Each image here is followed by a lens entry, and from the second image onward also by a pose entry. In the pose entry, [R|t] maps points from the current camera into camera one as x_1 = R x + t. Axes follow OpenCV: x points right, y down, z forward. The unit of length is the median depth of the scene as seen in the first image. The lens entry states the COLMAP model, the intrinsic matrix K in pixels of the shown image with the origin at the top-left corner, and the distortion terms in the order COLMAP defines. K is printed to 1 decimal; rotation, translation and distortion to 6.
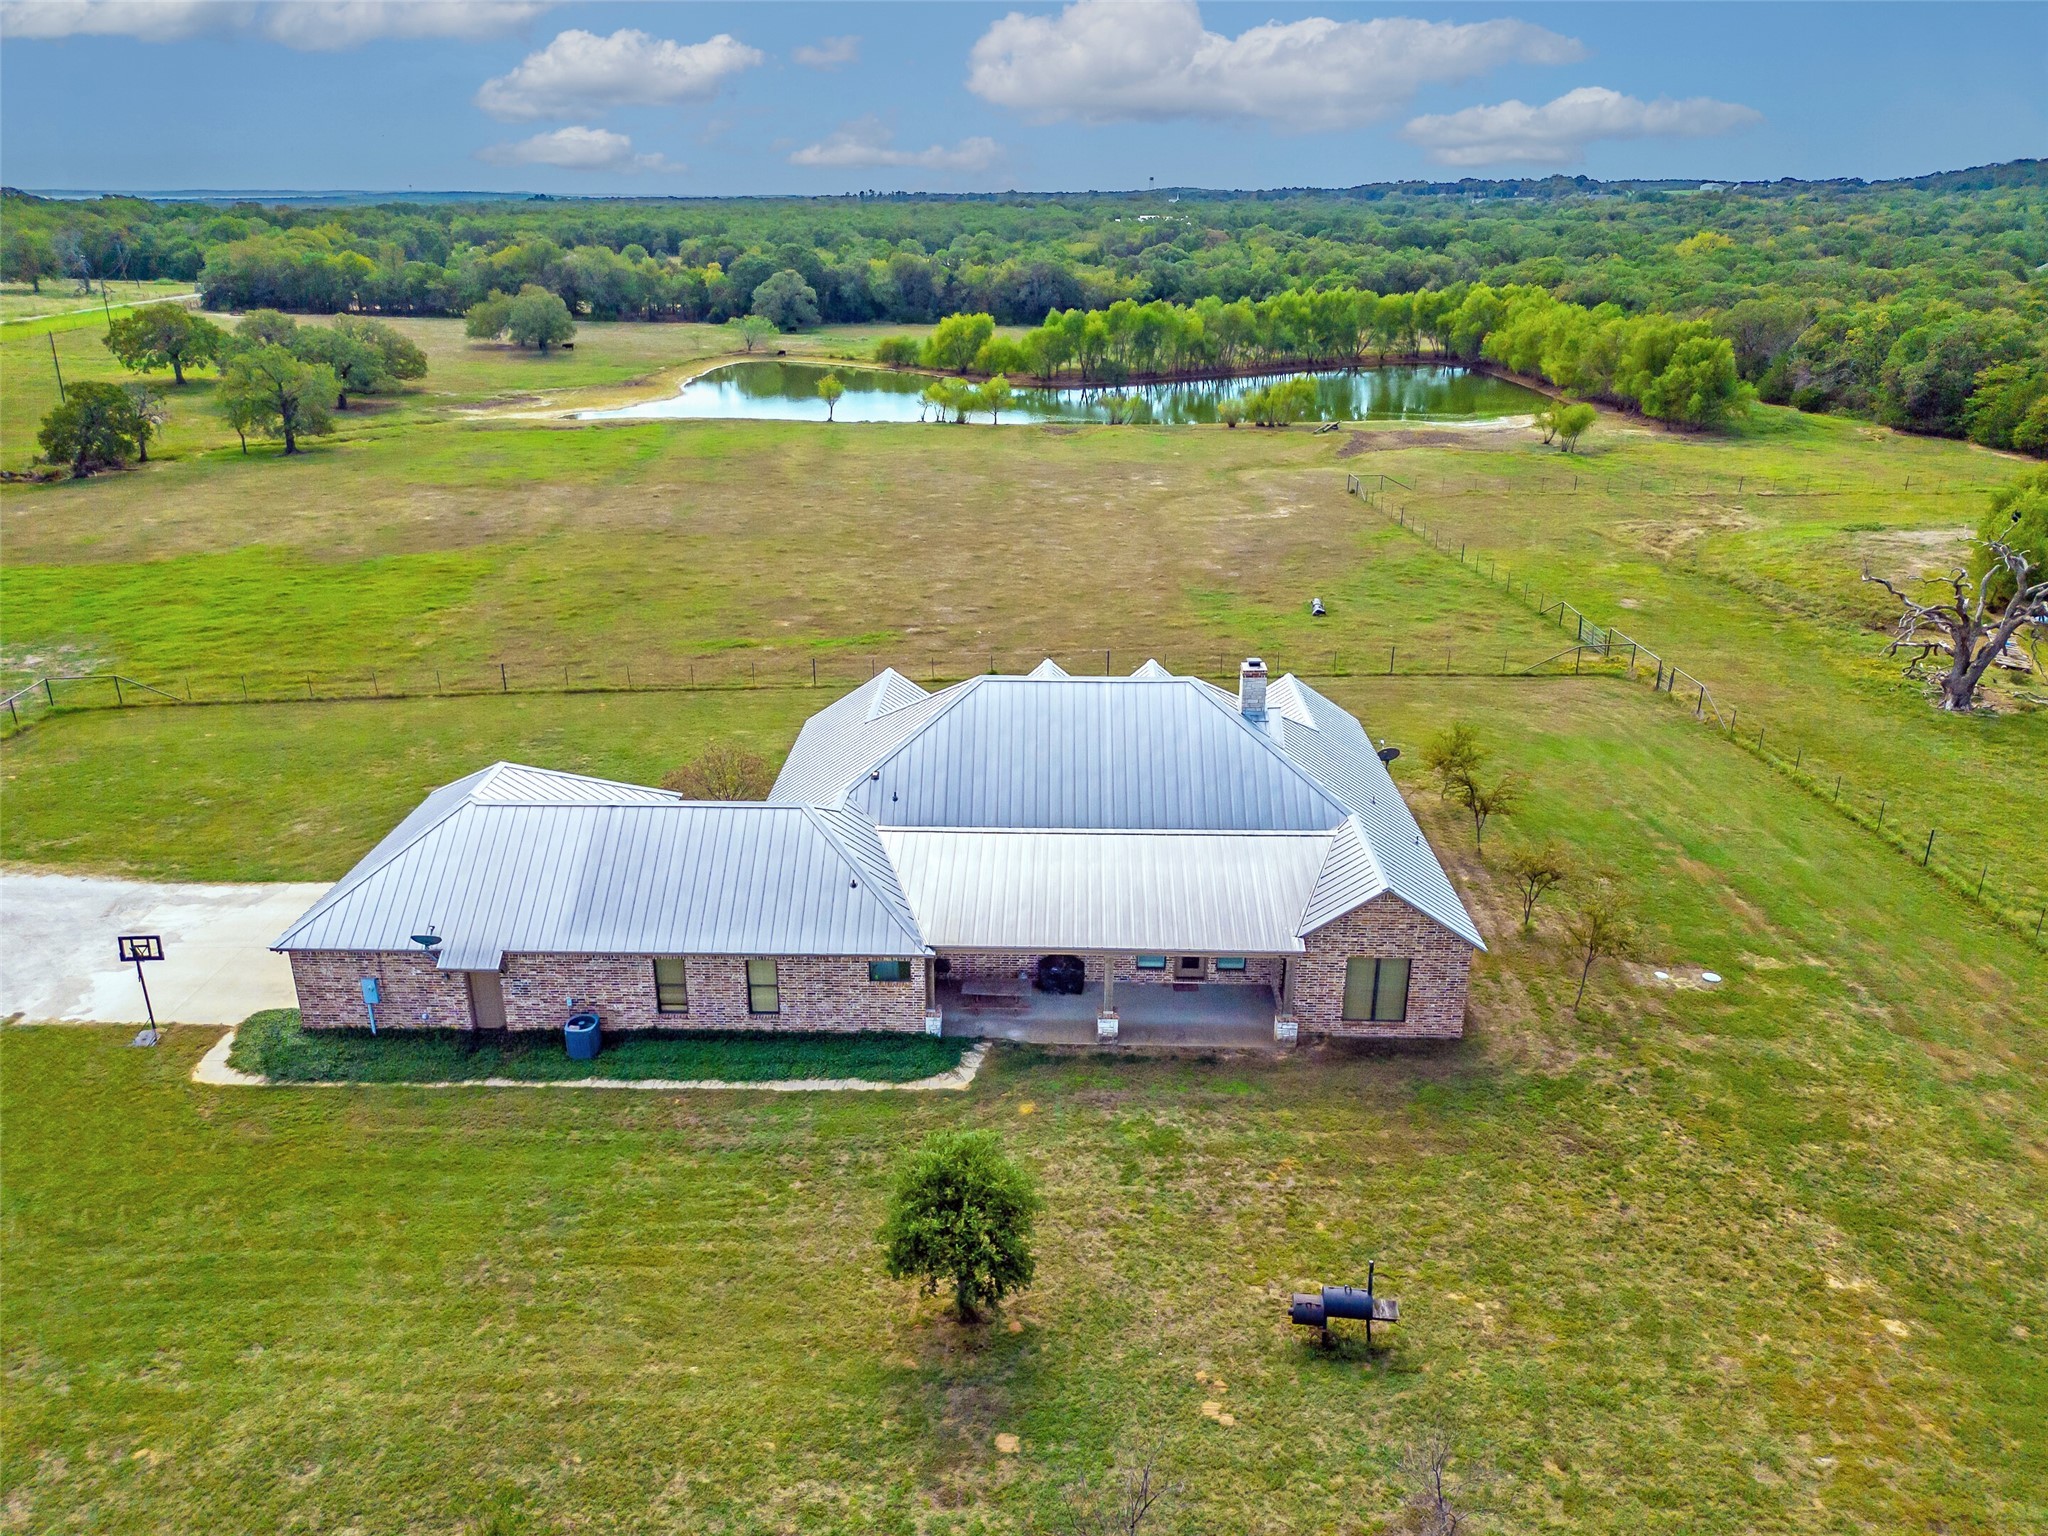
lens RADIAL K [[1436.8, 0, 1024.0], [0, 1436.8, 768.0], [0, 0, 1]] dist [0.050997, -0.044486]
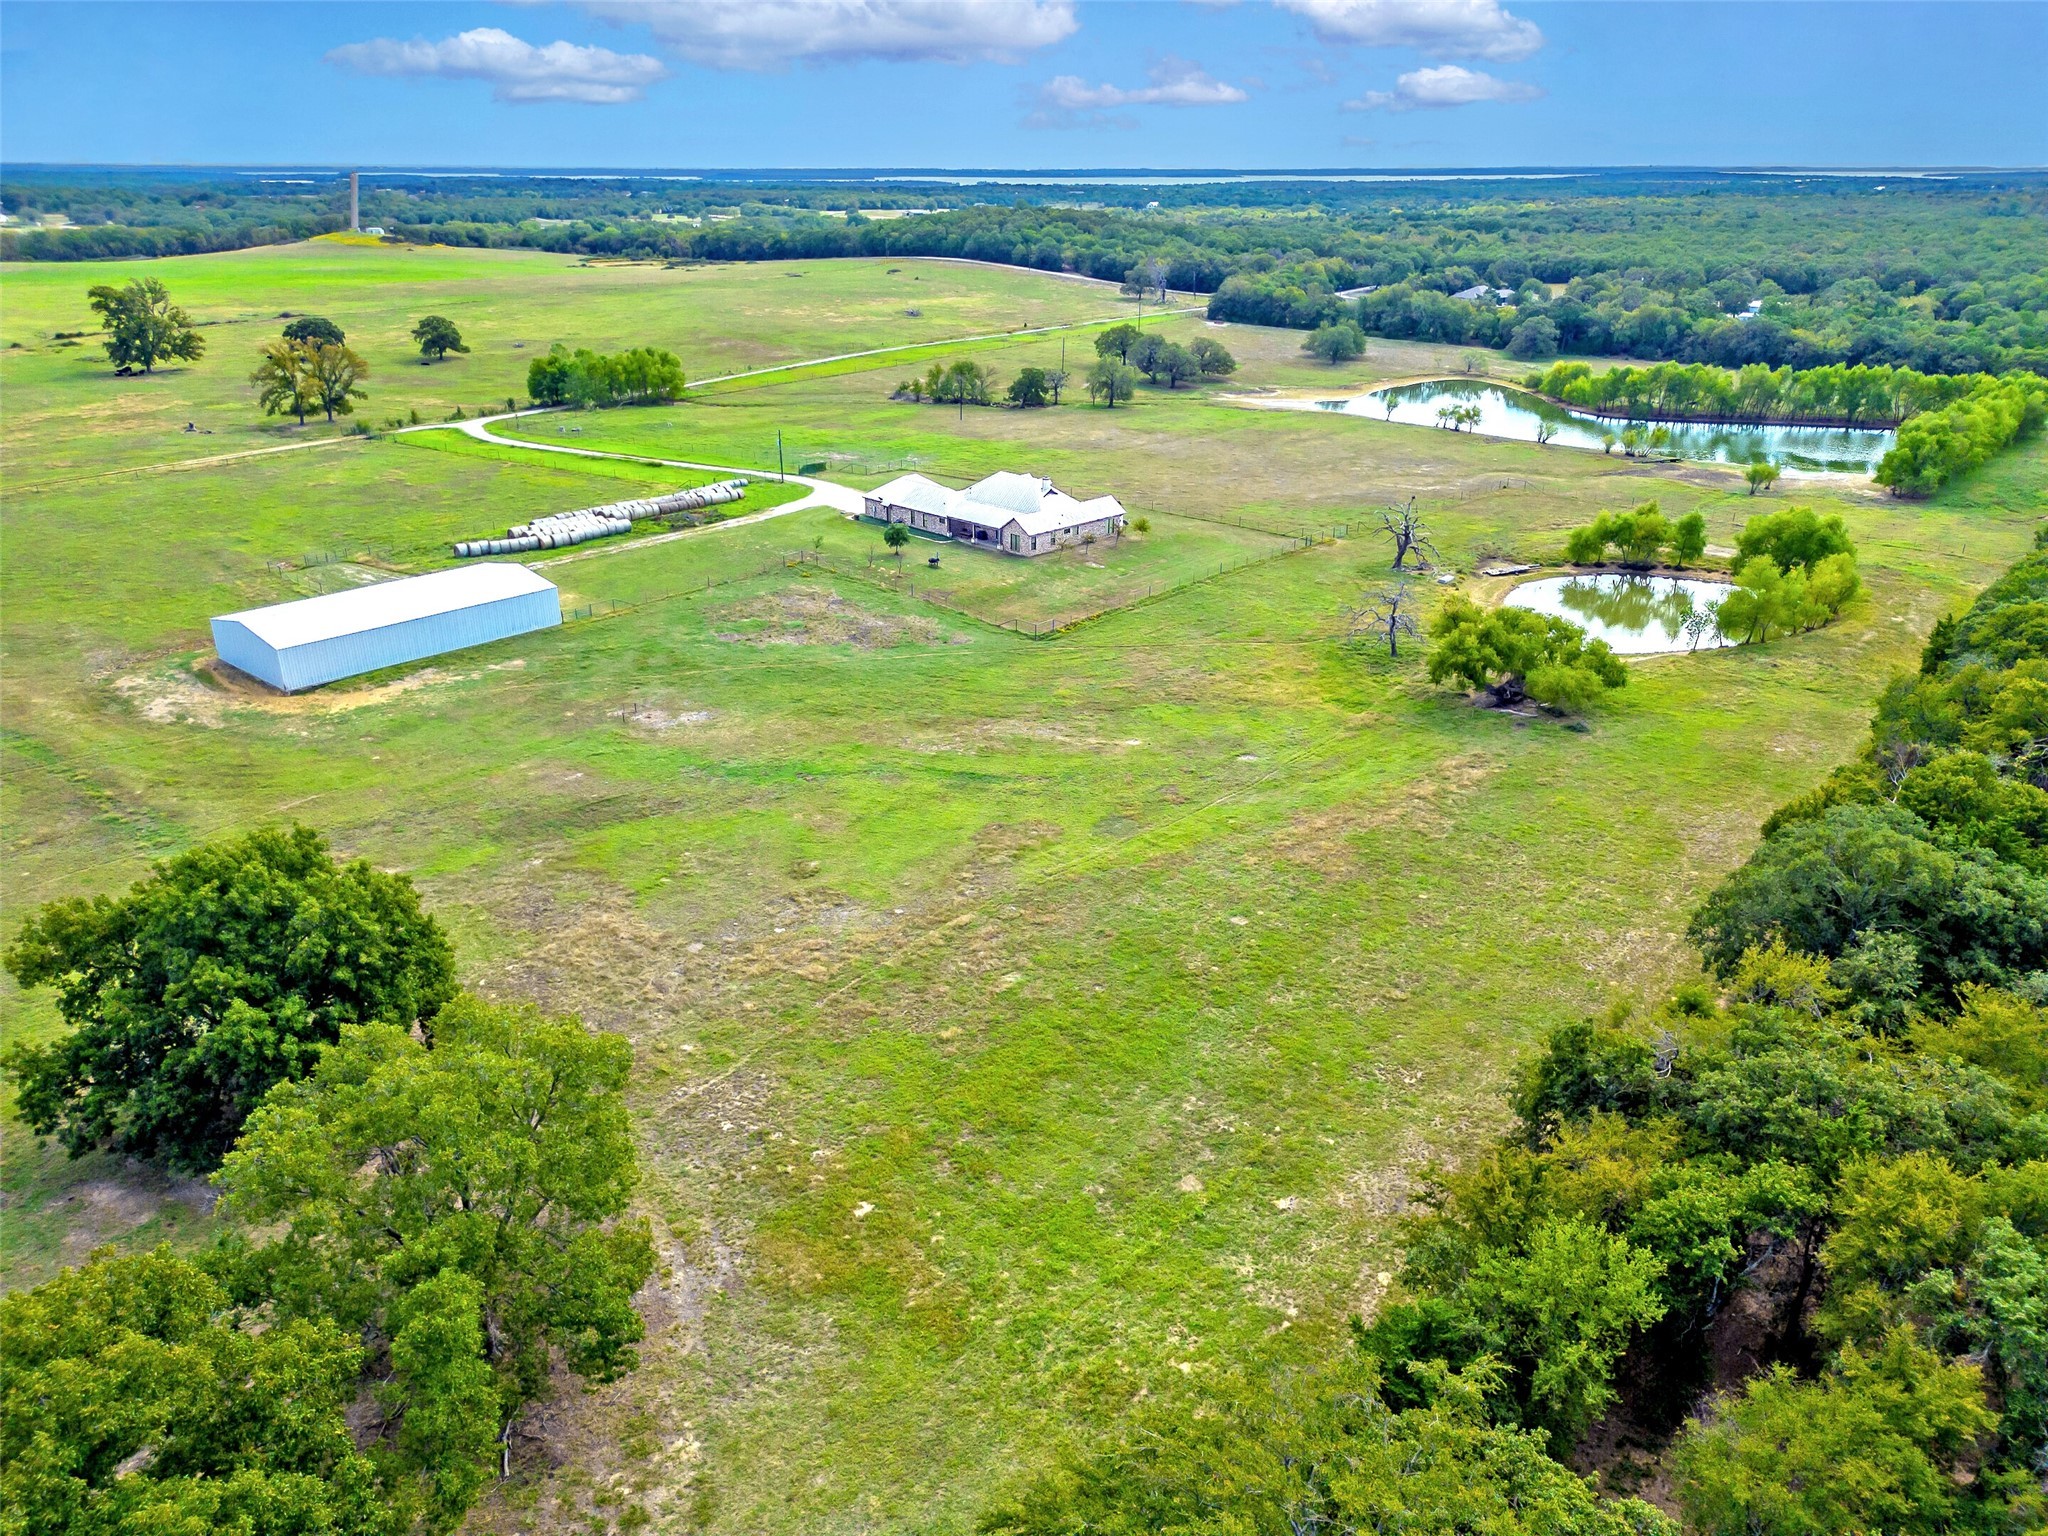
lens RADIAL K [[1436.8, 0, 1024.0], [0, 1436.8, 768.0], [0, 0, 1]] dist [0.050997, -0.044486]
pose [[0.722550, 0.266621, -0.637836, 0.583504], [-0.257043, 0.960102, 0.110149, 0.057664], [0.641756, 0.084363, 0.762255, -0.417715]]
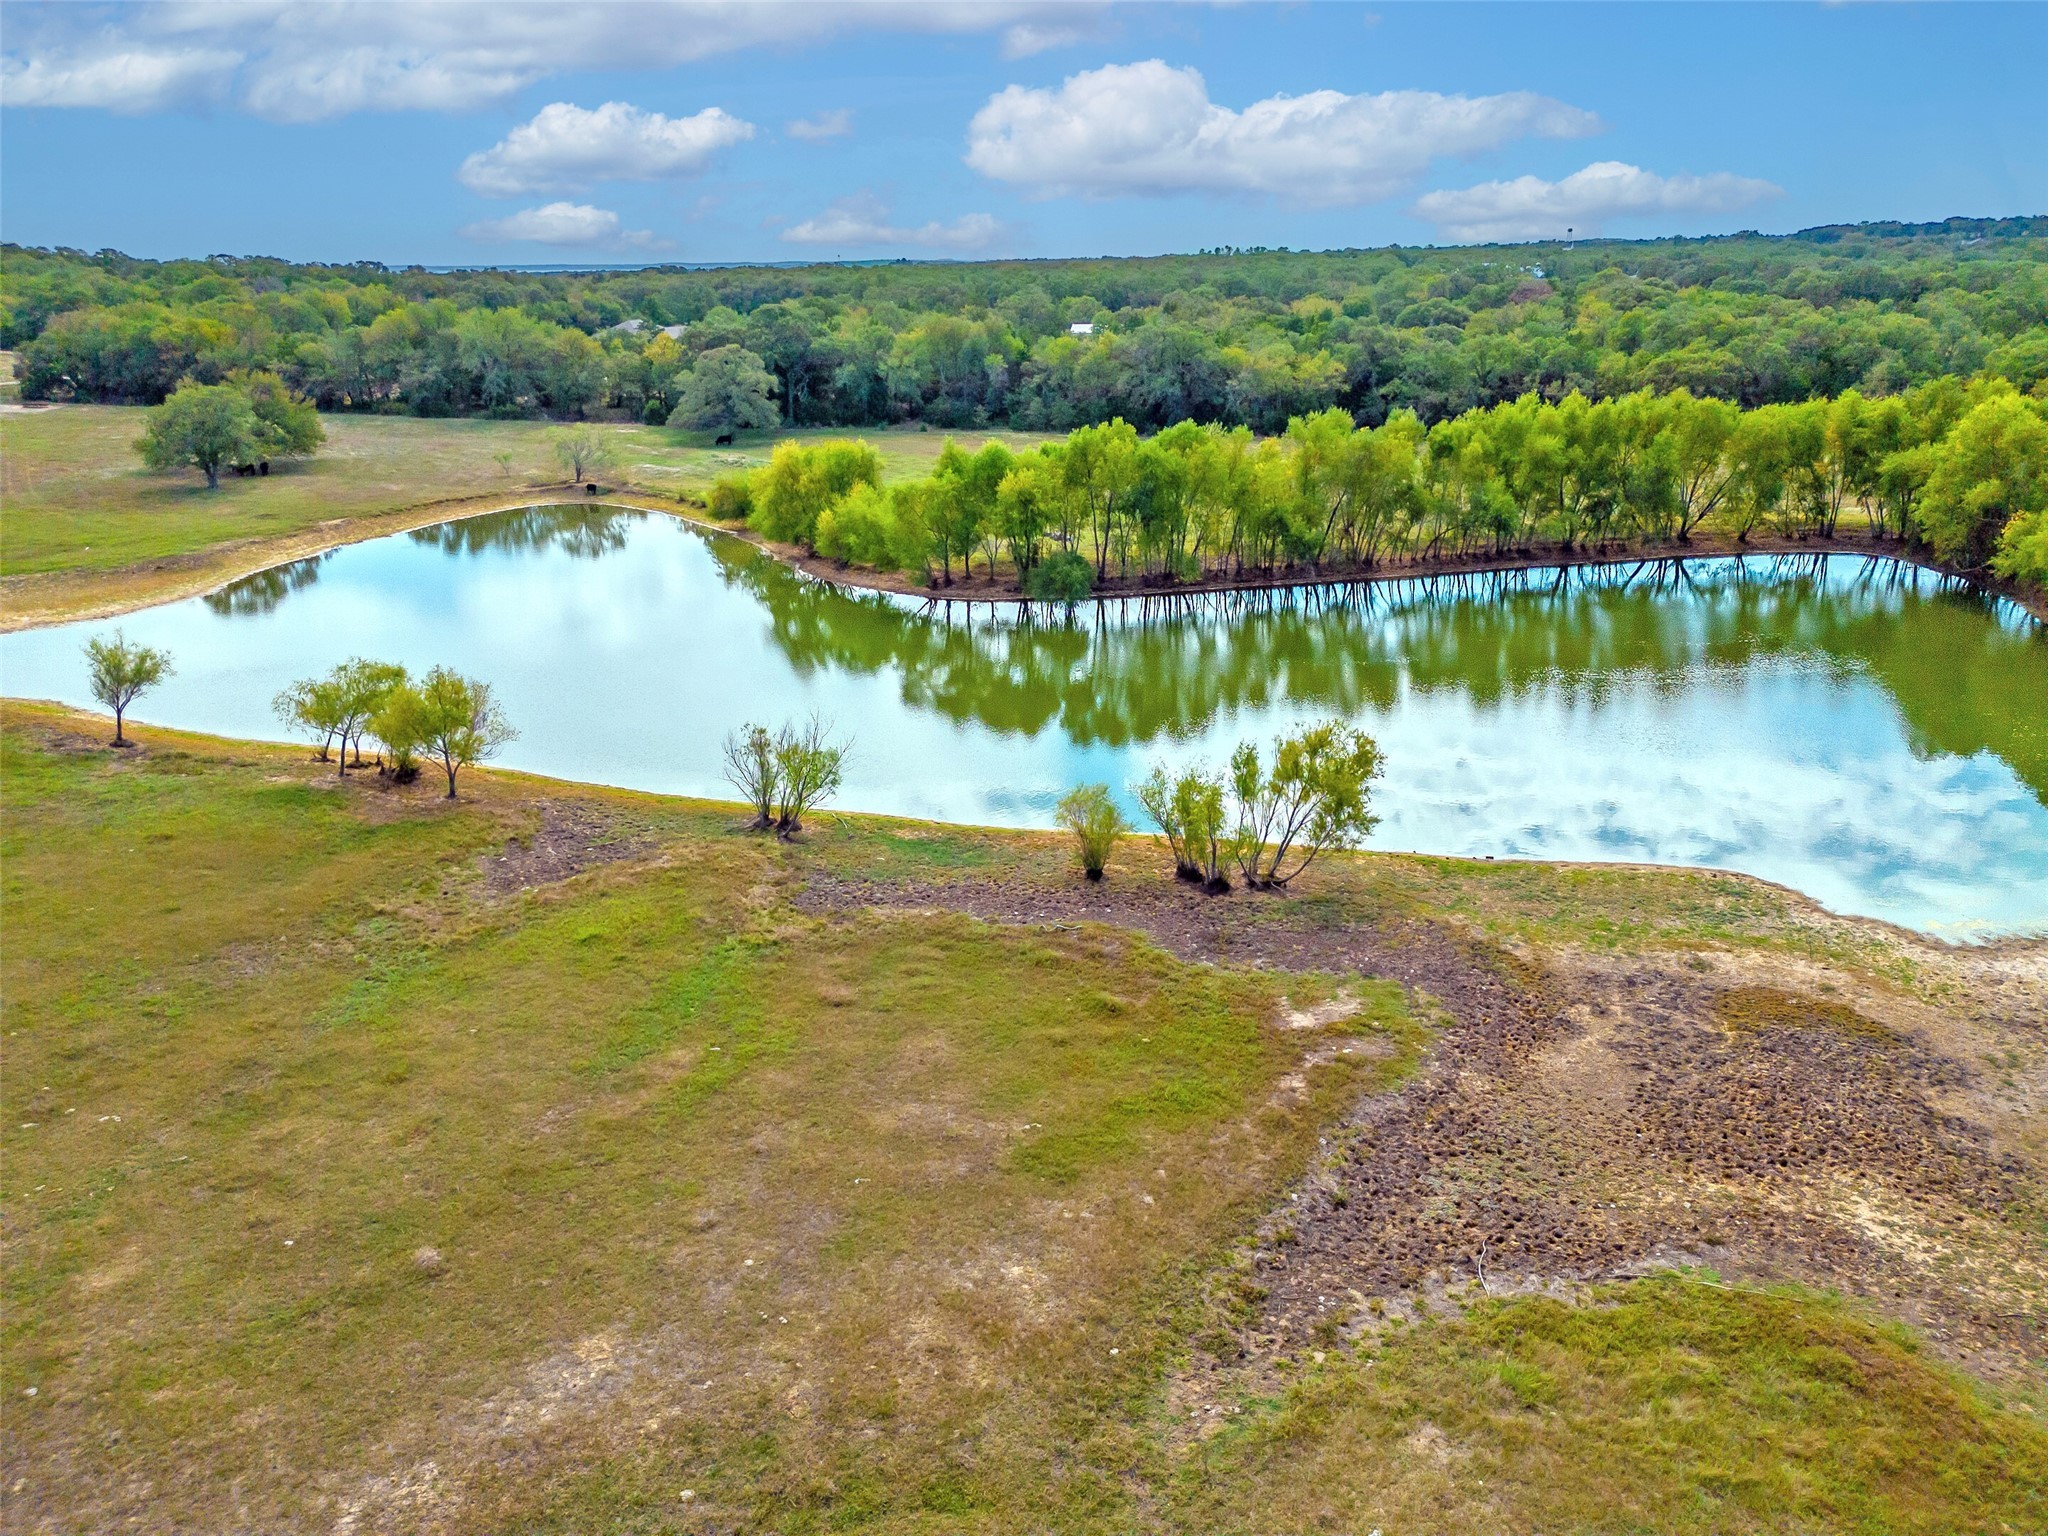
lens RADIAL K [[1436.8, 0, 1024.0], [0, 1436.8, 768.0], [0, 0, 1]] dist [0.050997, -0.044486]
pose [[0.965536, 0.073524, -0.249670, 0.155130], [-0.082684, 0.996226, -0.026388, -0.189109], [0.246788, 0.046122, 0.967971, 0.526021]]
